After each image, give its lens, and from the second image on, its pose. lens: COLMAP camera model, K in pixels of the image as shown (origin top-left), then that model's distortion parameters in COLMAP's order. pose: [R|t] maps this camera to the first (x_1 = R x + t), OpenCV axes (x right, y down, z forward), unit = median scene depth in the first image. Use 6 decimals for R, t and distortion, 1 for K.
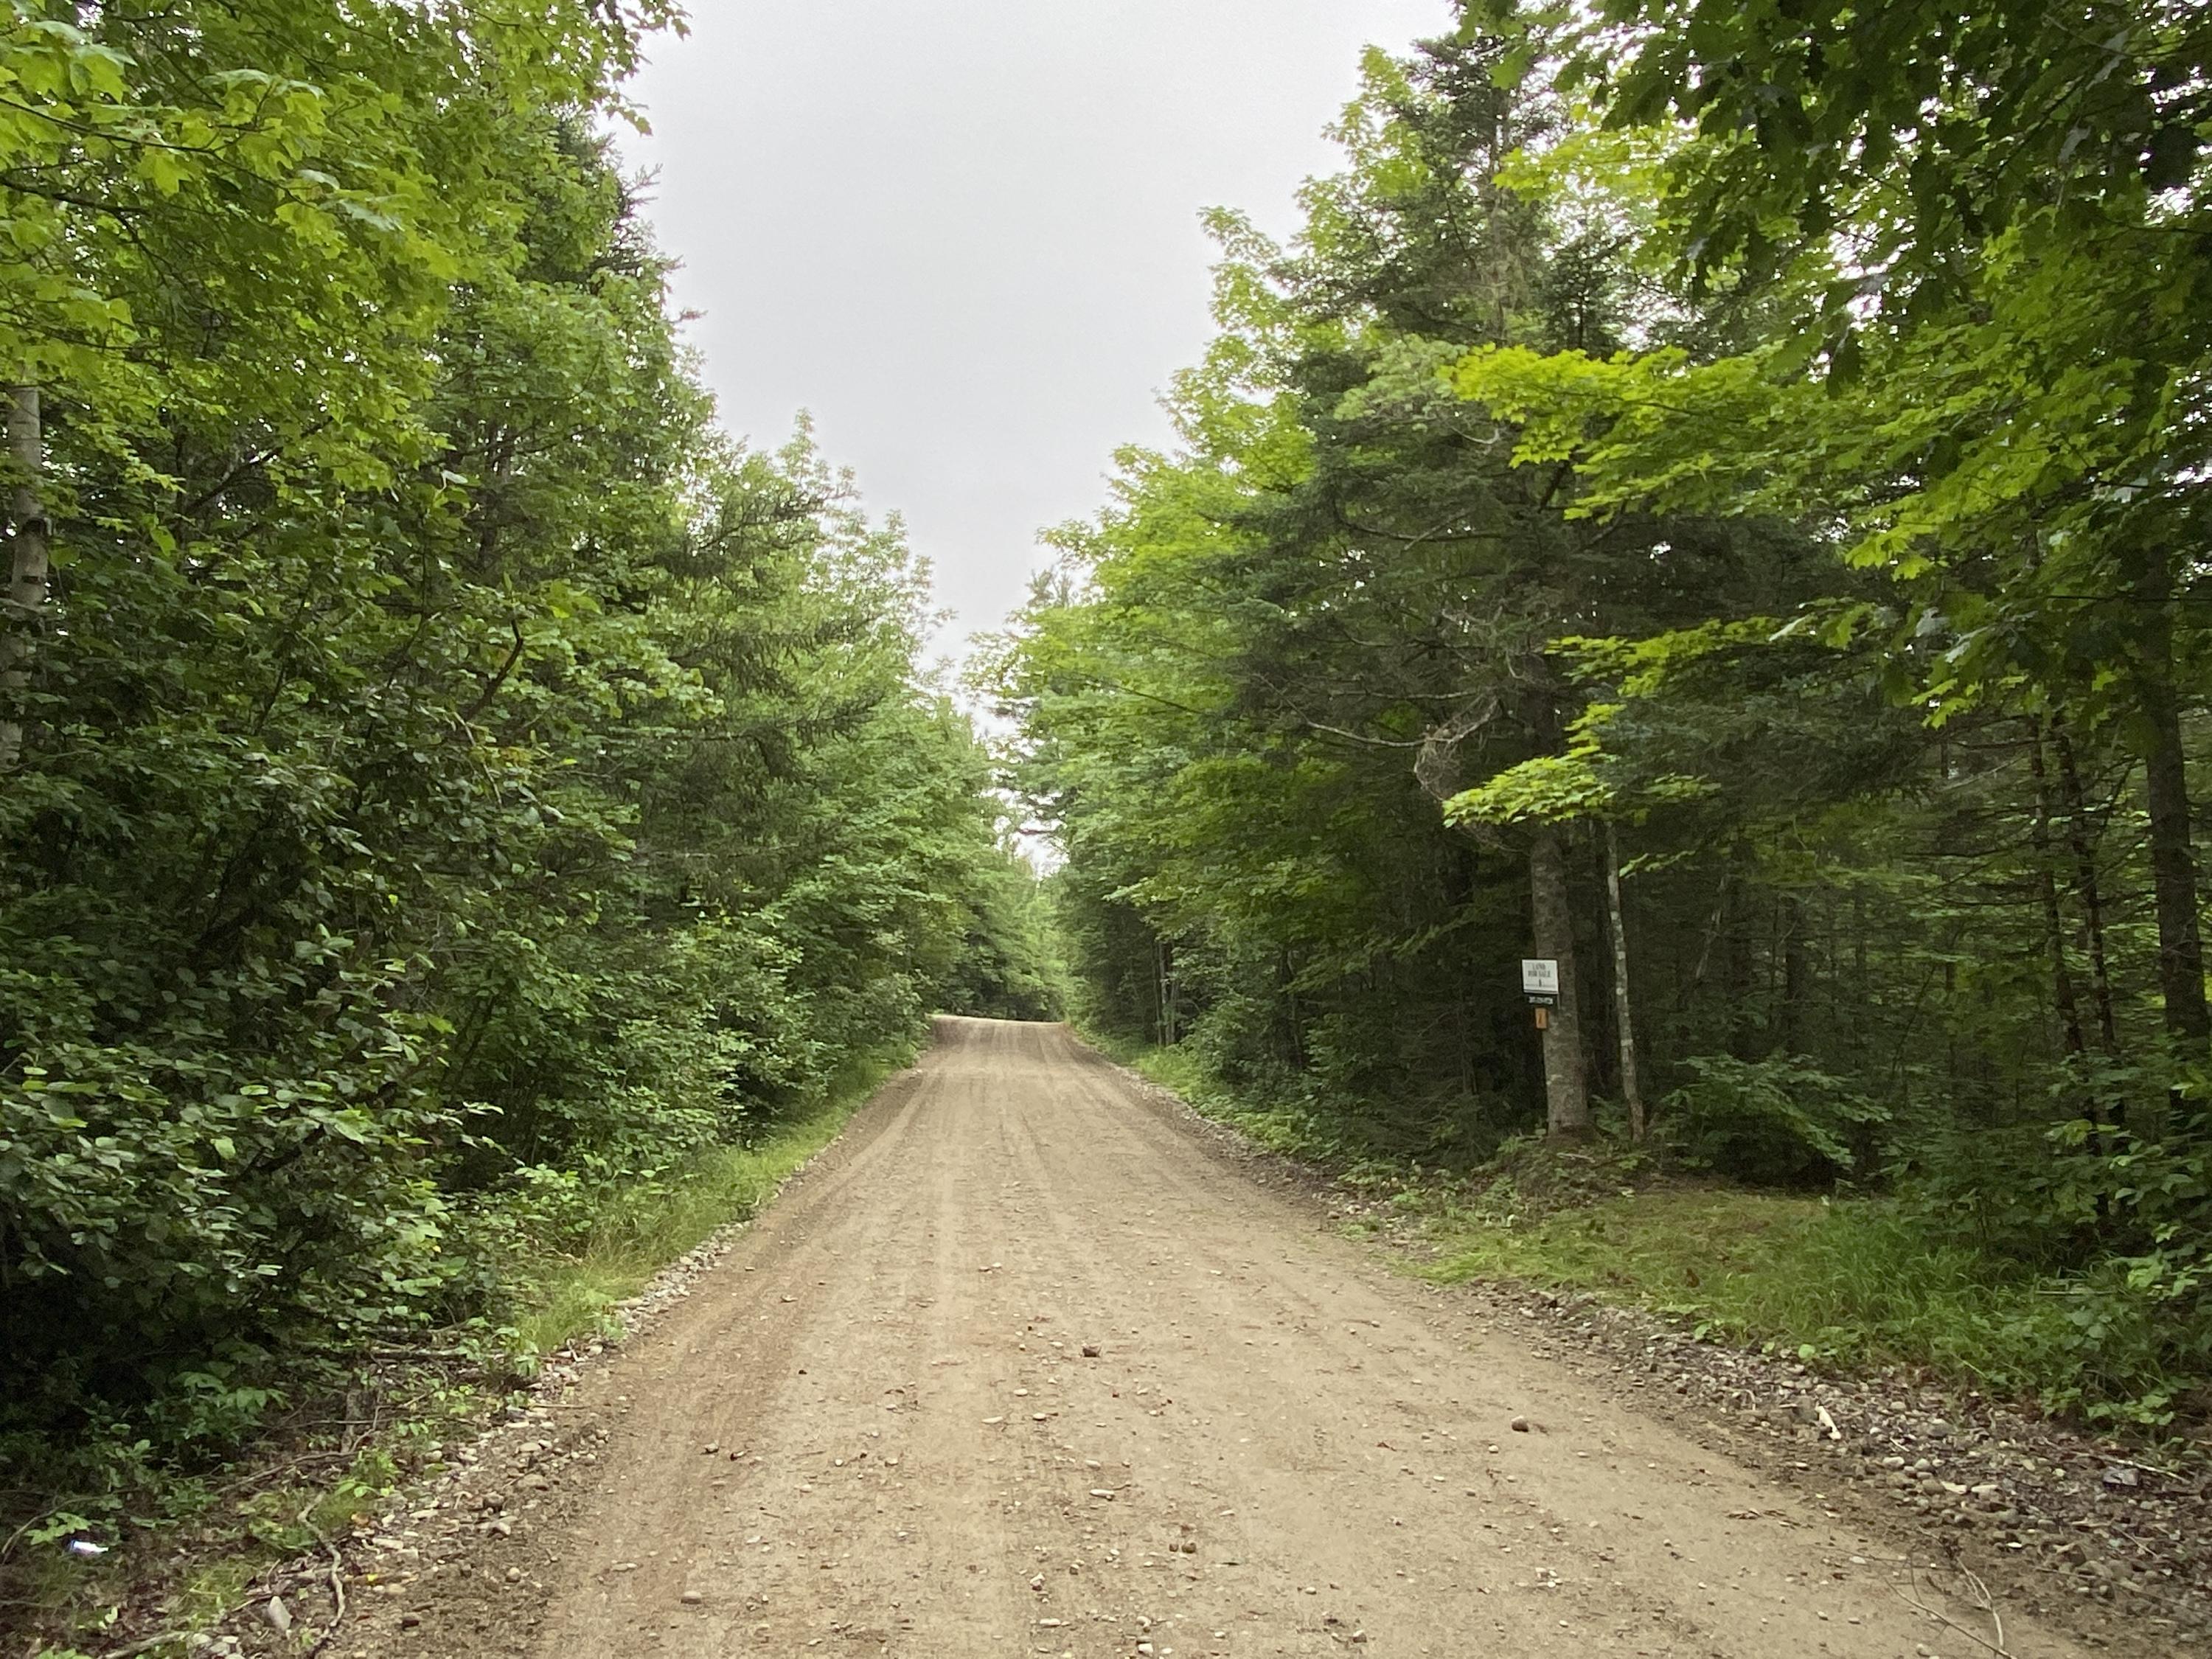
lens RADIAL K [[1590.2, 0, 1100.6], [0, 1590.2, 824.1], [0, 0, 1]] dist [0.102484, -0.143632]
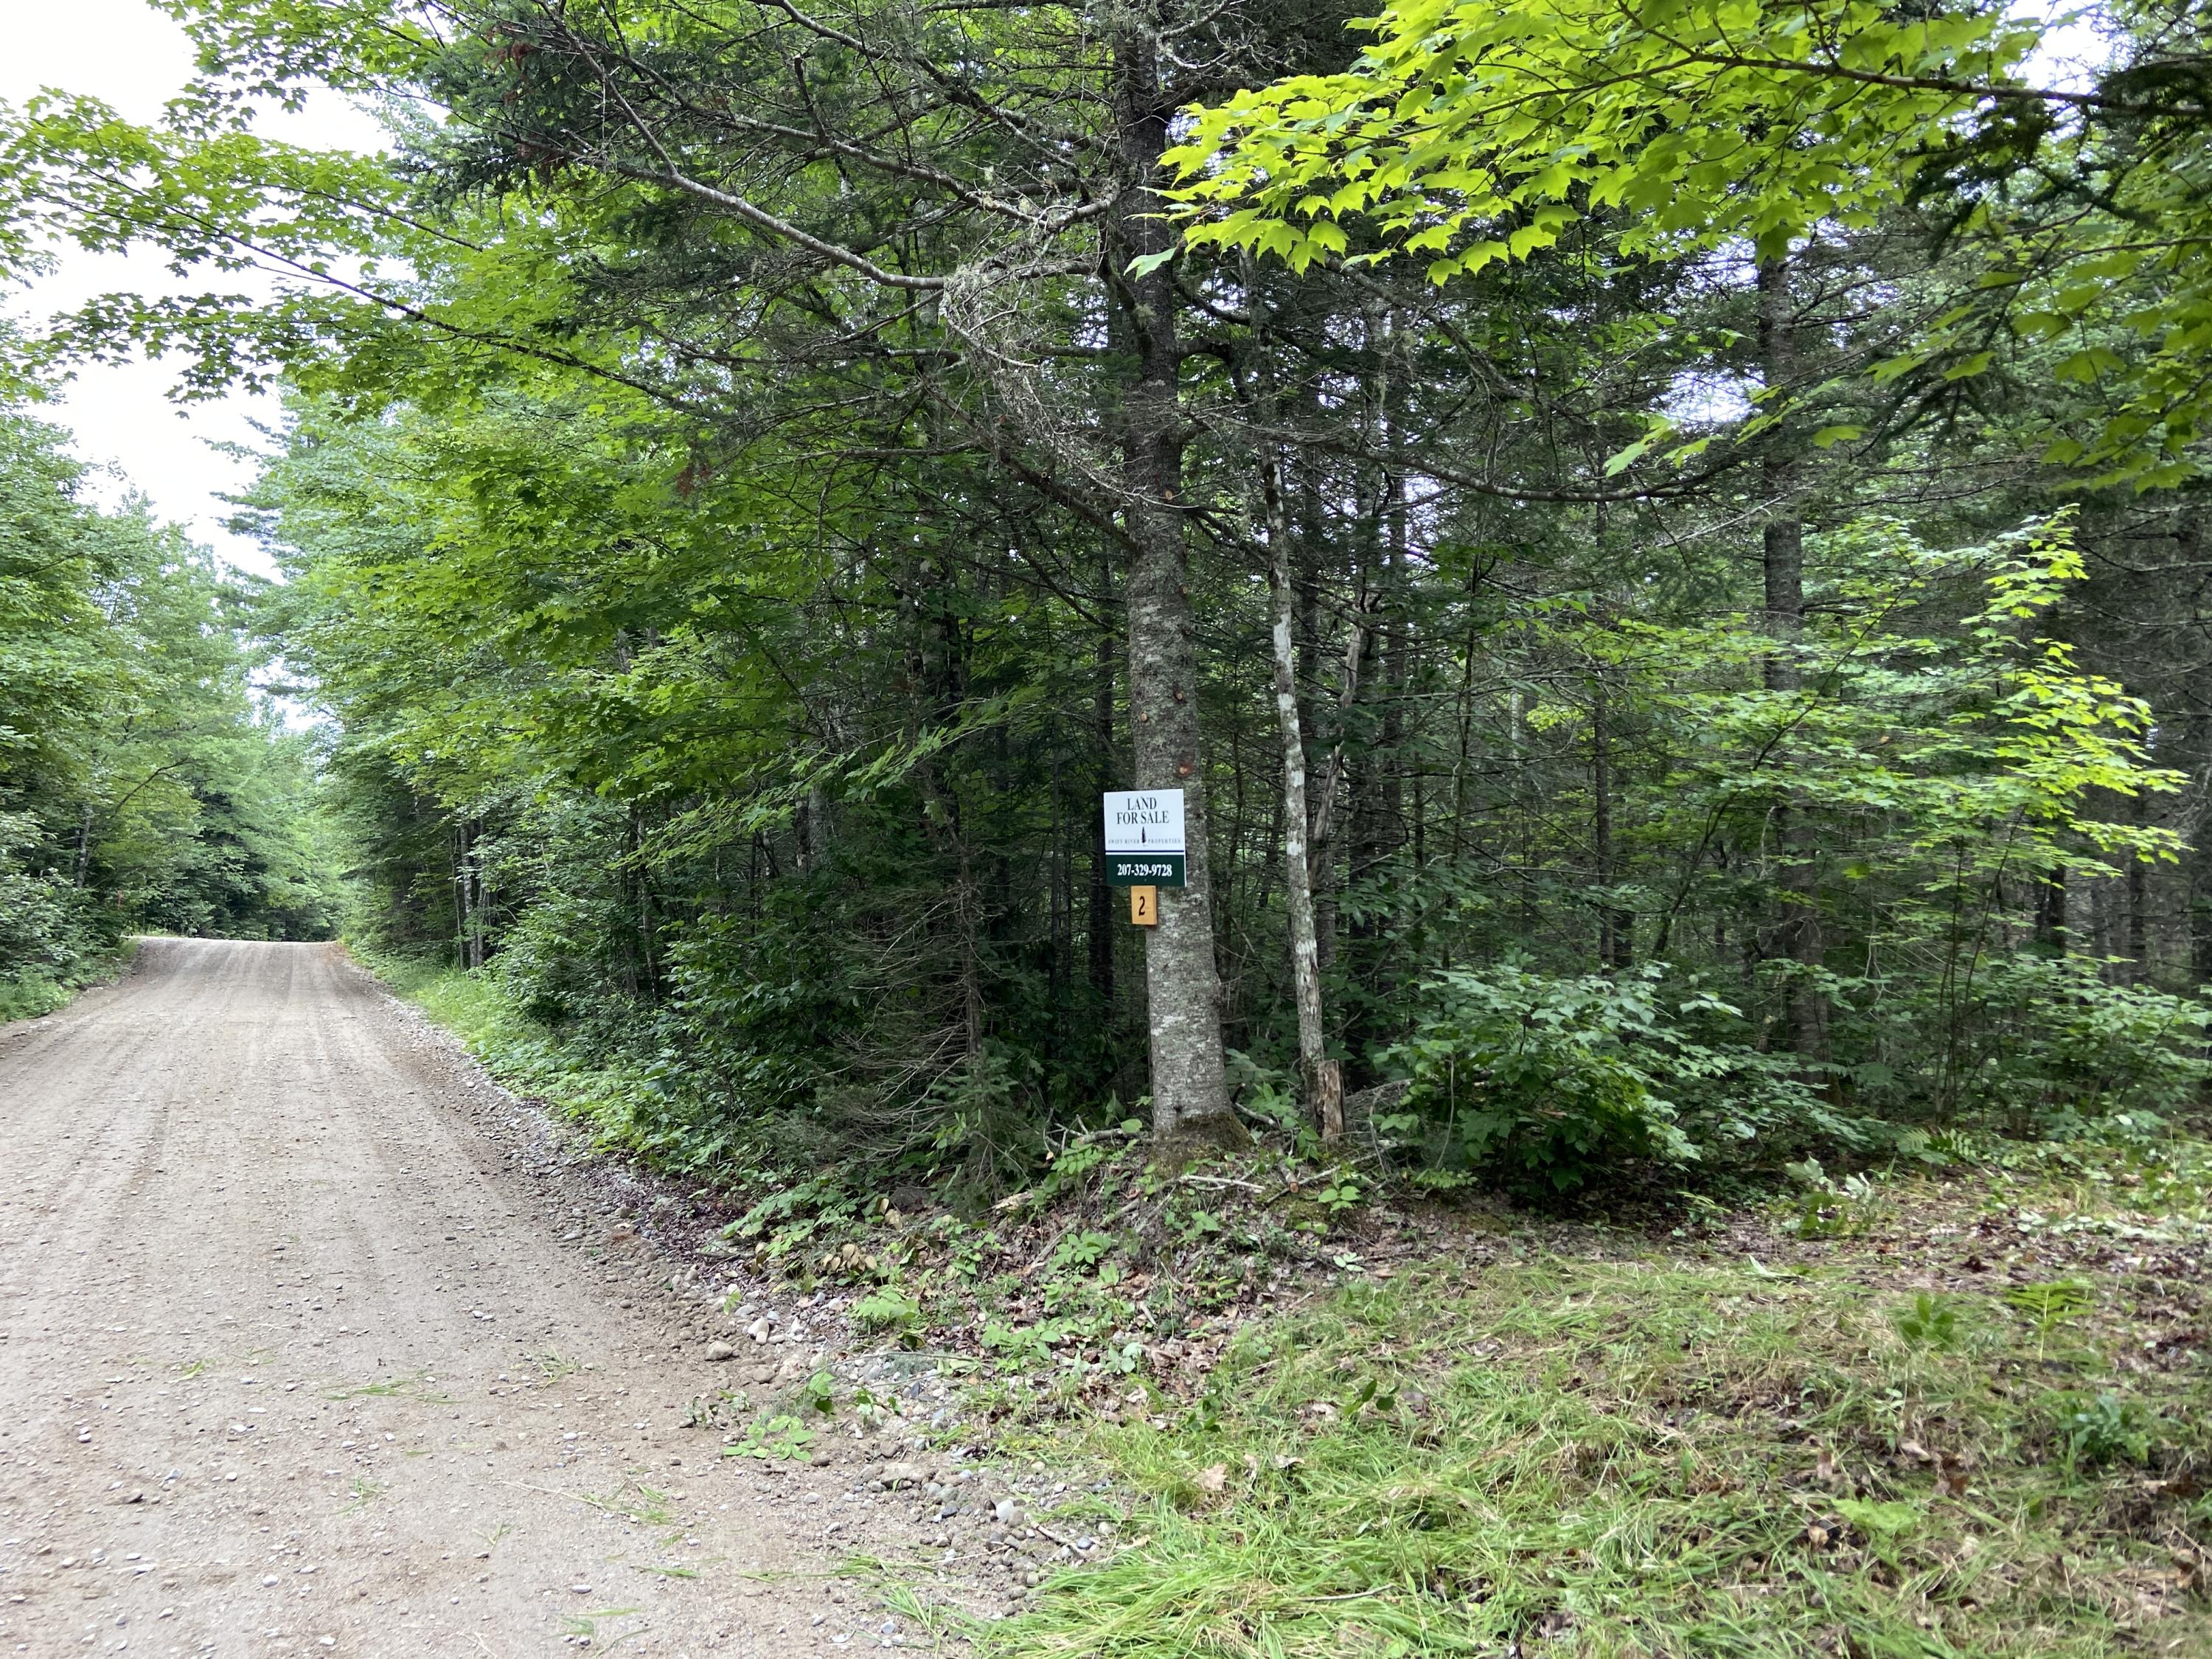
lens RADIAL K [[1714.6, 0, 1106.0], [0, 1714.6, 829.5], [0, 0, 1]] dist [0.081586, 0.000778]
pose [[0.929172, 0.000109, 0.369648, 0.049562], [-0.023958, 0.997915, 0.059929, 0.050332], [-0.368871, -0.064540, 0.927237, 0.389926]]
